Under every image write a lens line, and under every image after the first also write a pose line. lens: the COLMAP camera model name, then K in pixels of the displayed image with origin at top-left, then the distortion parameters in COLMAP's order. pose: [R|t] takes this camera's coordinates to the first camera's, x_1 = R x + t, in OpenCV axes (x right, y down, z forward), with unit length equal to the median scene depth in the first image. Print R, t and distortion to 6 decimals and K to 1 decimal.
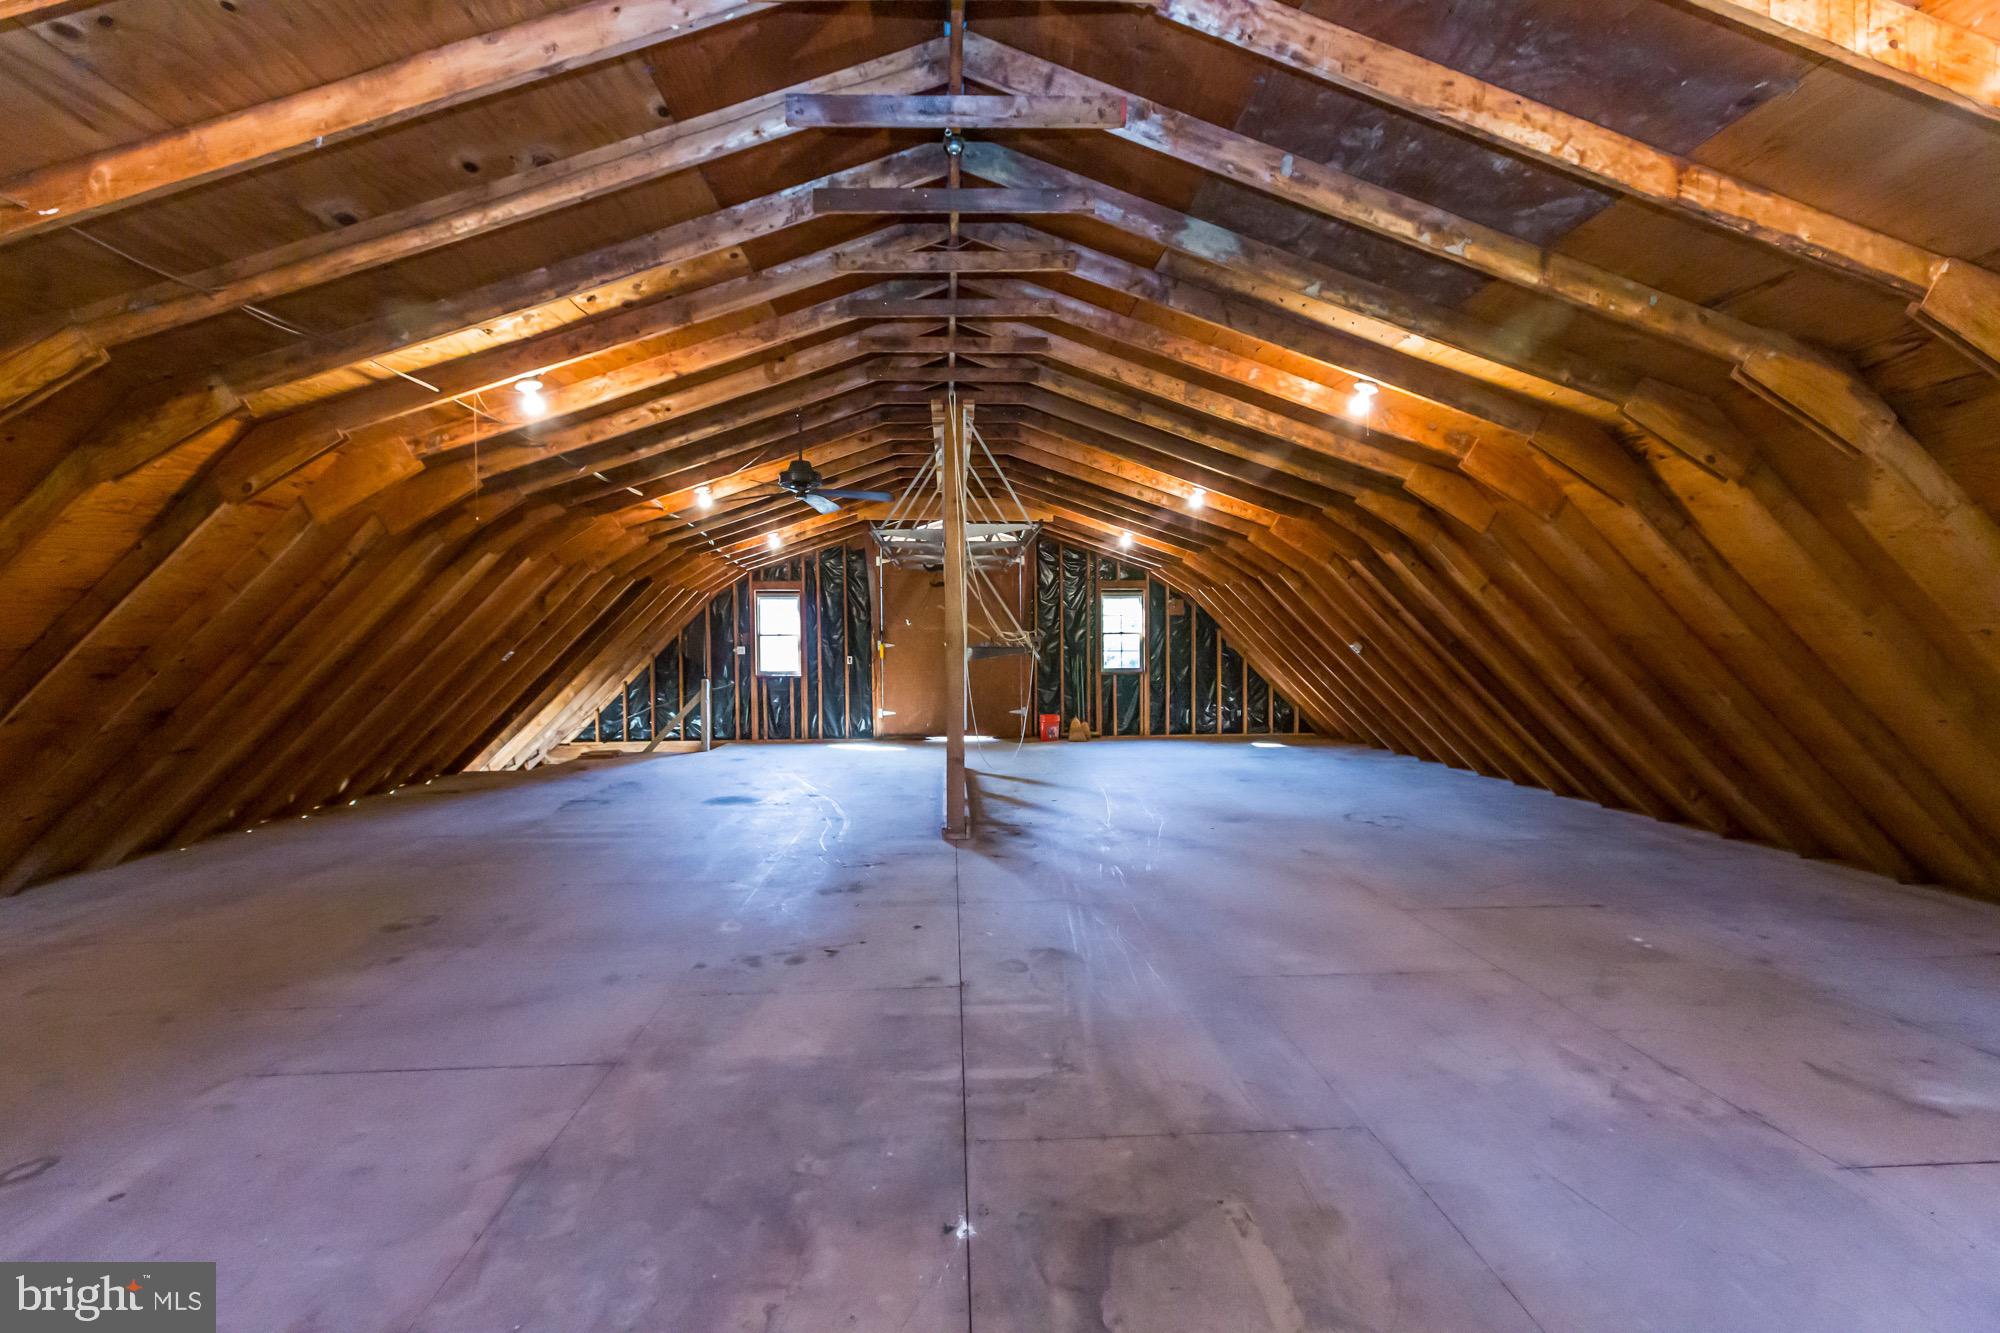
lens RADIAL K [[902.8, 0, 1000.1], [0, 902.8, 636.1], [0, 0, 1]] dist [0.001116, 0.000086]
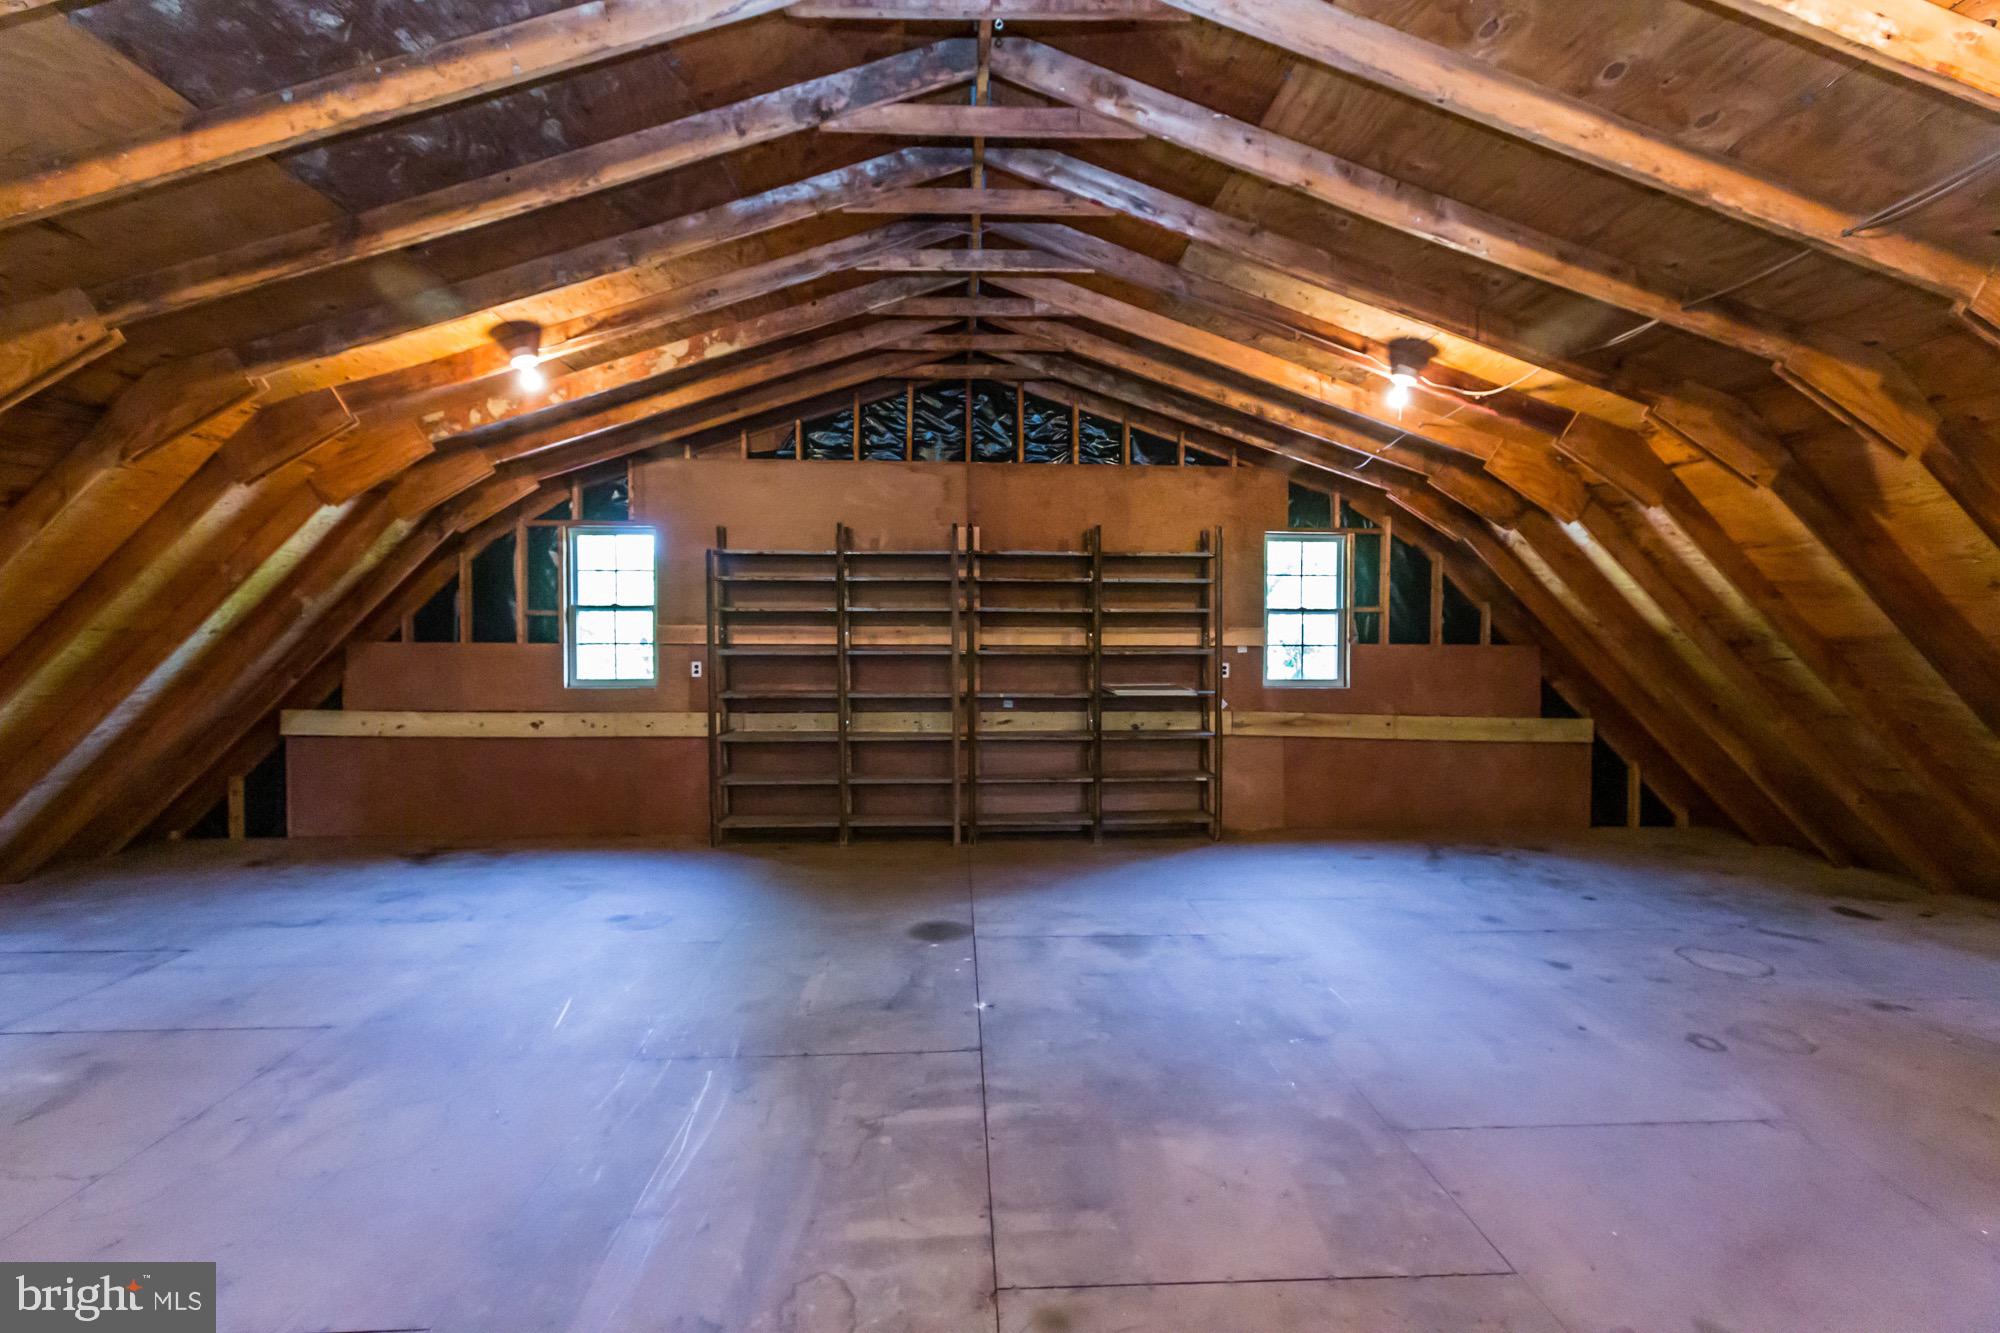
lens RADIAL K [[902.9, 0, 1000.7], [0, 902.9, 651.9], [0, 0, 1]] dist [-0.000406, -0.000388]
pose [[-0.999982, 0.003056, 0.005174, -0.064076], [0.003136, 0.999876, 0.015438, 0.006604], [-0.005126, 0.015454, -0.999867, 1.937642]]
